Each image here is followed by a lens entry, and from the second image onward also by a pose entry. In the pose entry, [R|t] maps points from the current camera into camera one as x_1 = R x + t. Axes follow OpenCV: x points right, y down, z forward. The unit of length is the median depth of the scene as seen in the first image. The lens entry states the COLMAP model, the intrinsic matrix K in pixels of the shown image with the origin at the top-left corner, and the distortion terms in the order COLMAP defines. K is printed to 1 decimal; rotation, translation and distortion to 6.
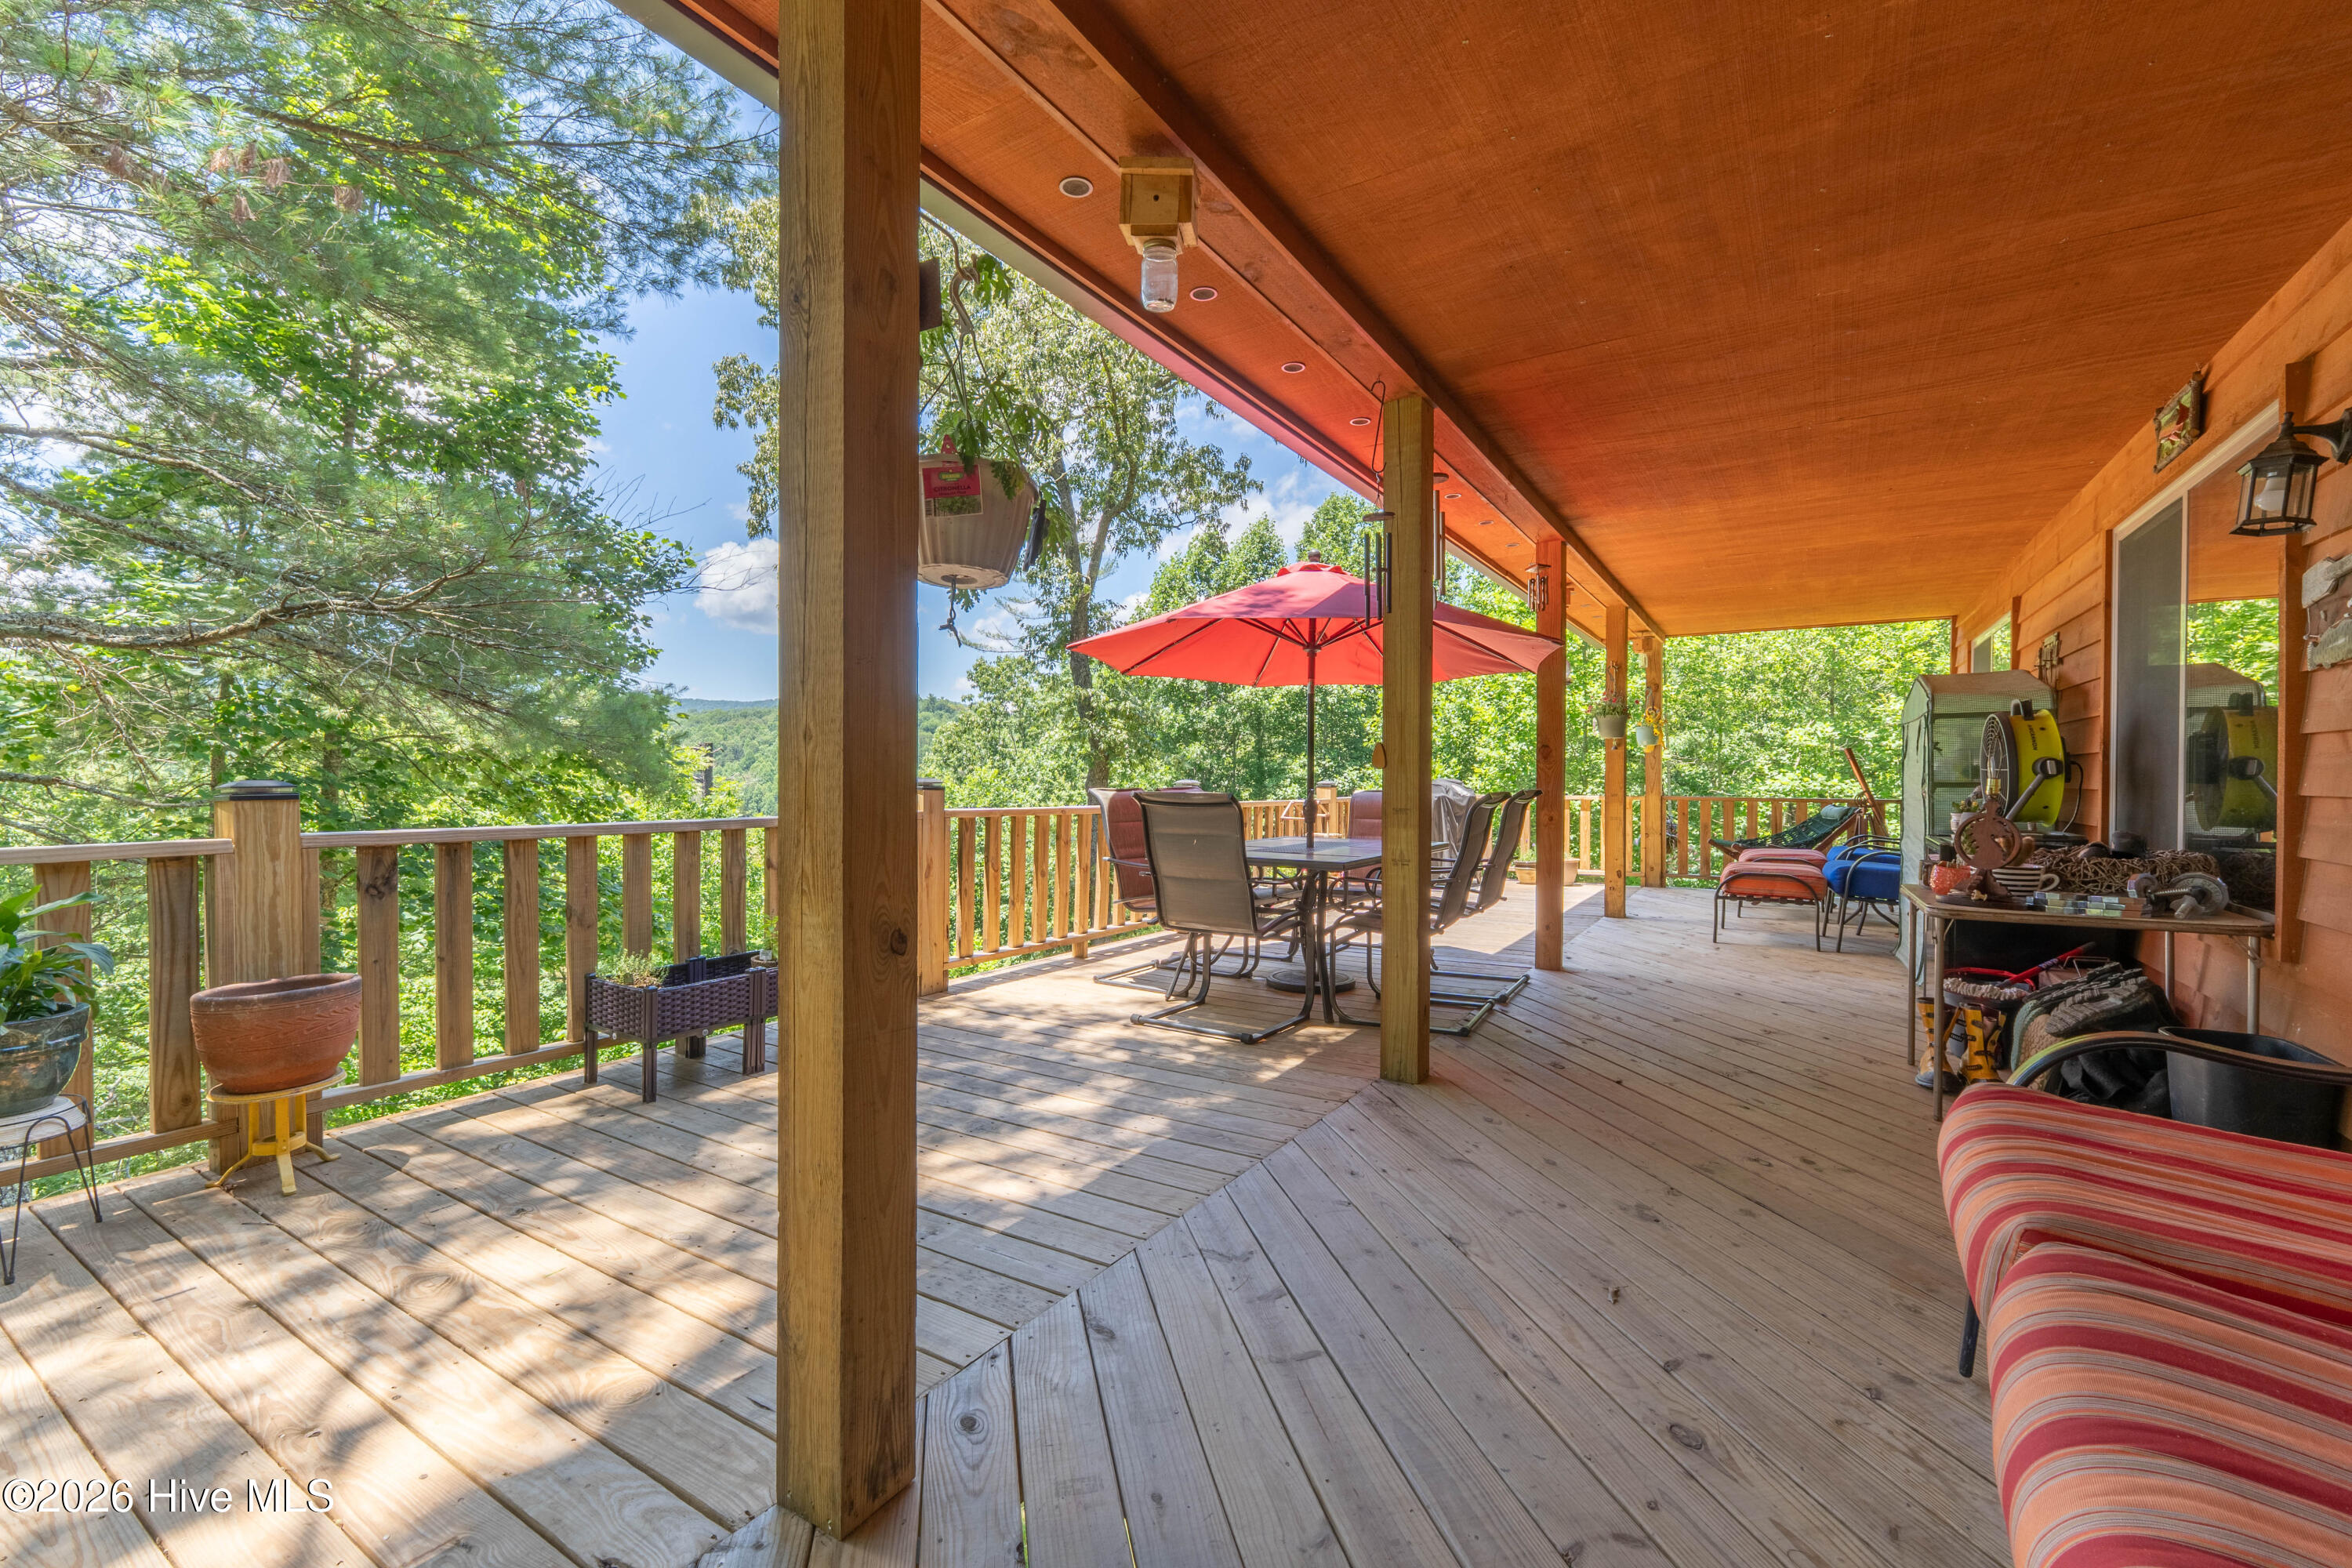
lens RADIAL K [[991.4, 0, 1176.4], [0, 991.4, 782.6], [0, 0, 1]] dist [0.011723, -0.001159]
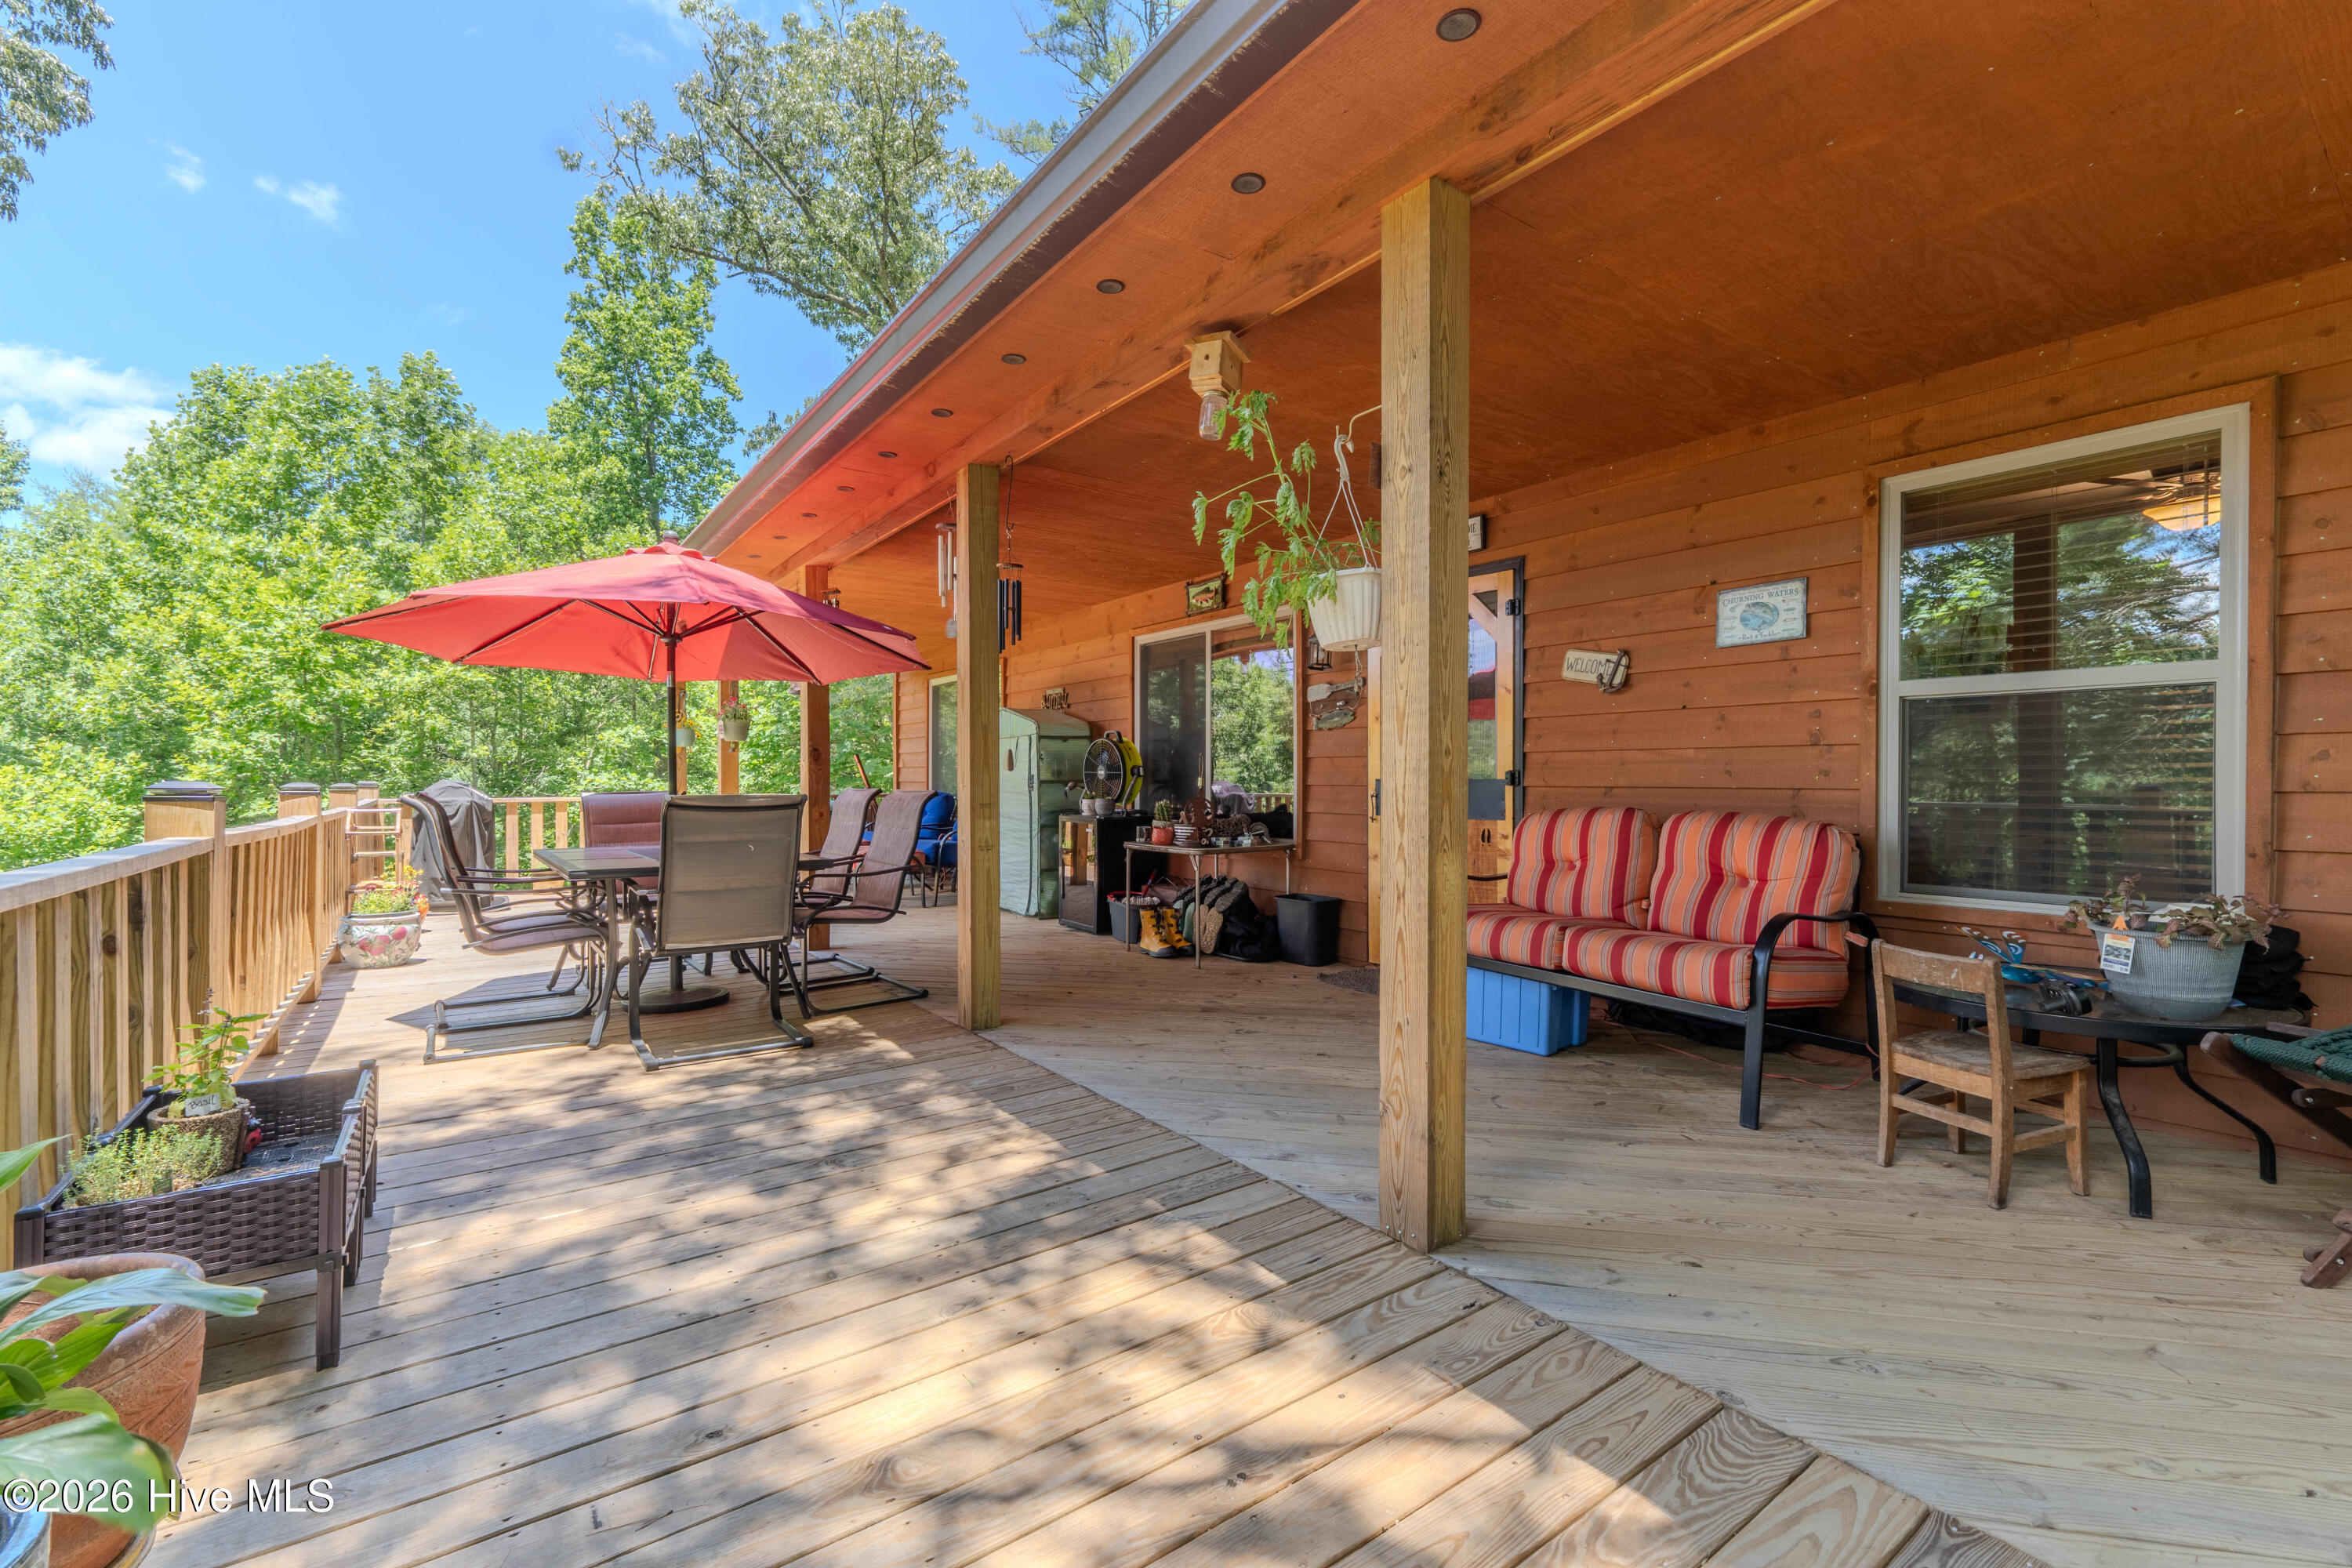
lens RADIAL K [[991.4, 0, 1179.7], [0, 991.4, 778.1], [0, 0, 1]] dist [0.011723, -0.001159]
pose [[0.375172, -0.003726, 0.926948, -0.921758], [0.007469, 0.999972, 0.000996, -0.004136], [-0.926925, 0.006549, 0.375189, 0.367311]]
